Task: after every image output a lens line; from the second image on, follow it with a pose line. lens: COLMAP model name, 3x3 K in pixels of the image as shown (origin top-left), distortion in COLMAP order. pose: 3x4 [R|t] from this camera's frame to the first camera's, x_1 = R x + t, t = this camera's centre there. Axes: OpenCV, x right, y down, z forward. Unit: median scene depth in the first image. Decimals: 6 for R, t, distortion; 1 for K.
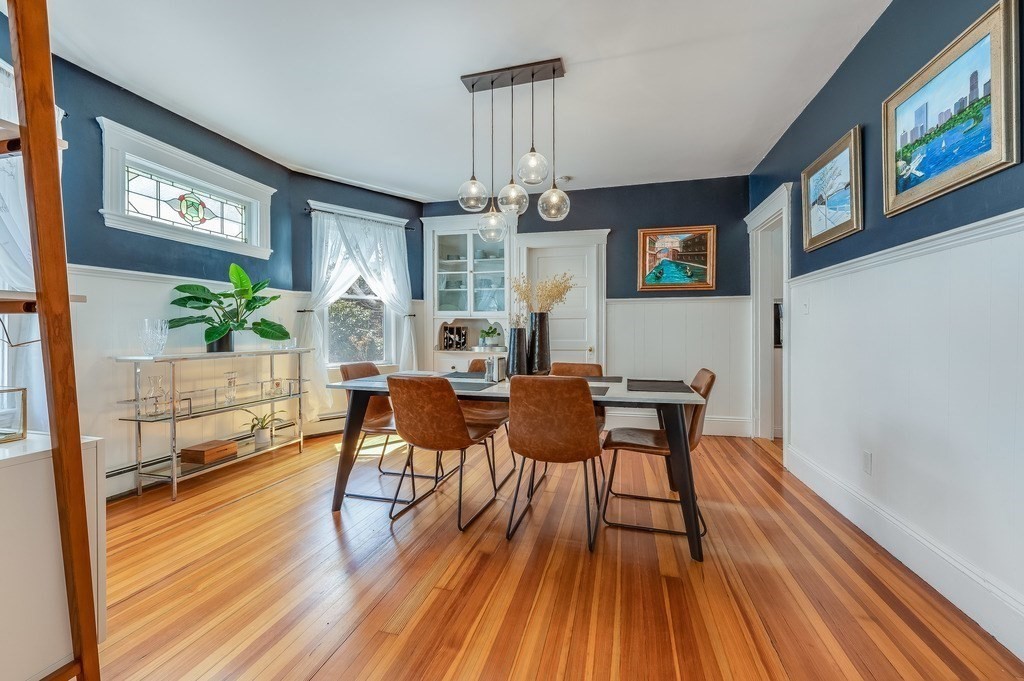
lens RADIAL K [[406.7, 0, 513.5], [0, 406.7, 335.6], [0, 0, 1]] dist [-0.002539, 0.000028]
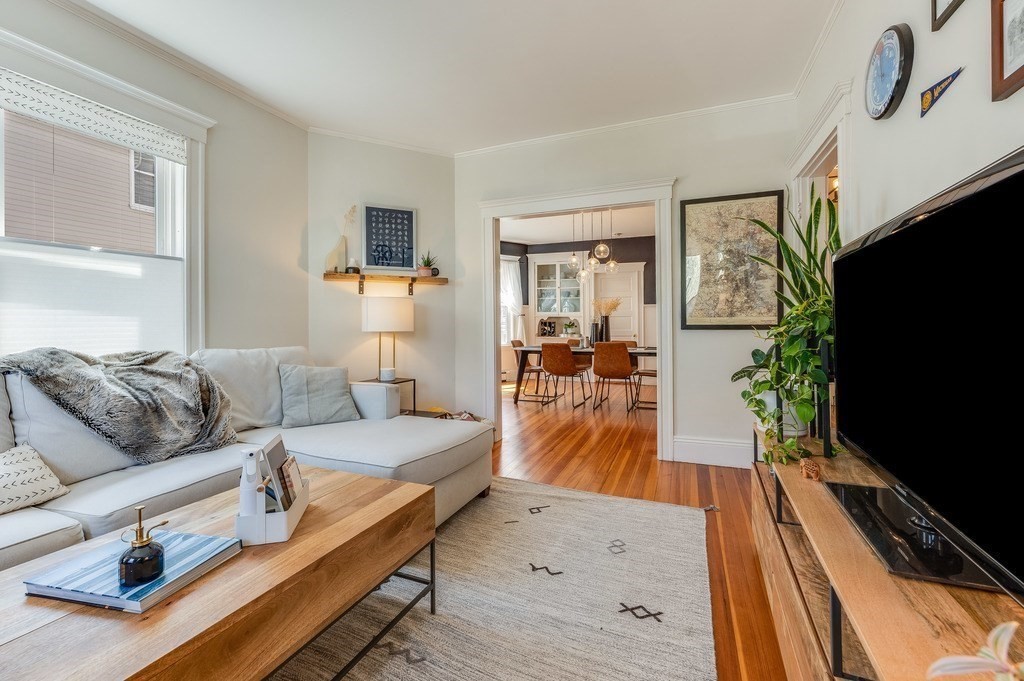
lens RADIAL K [[406.7, 0, 520.7], [0, 406.7, 325.2], [0, 0, 1]] dist [-0.002539, 0.000028]
pose [[0.993053, -0.007001, -0.117462, -0.064734], [0.005909, 0.999936, -0.009640, 0.006478], [0.117522, 0.008879, 0.993031, -0.607563]]
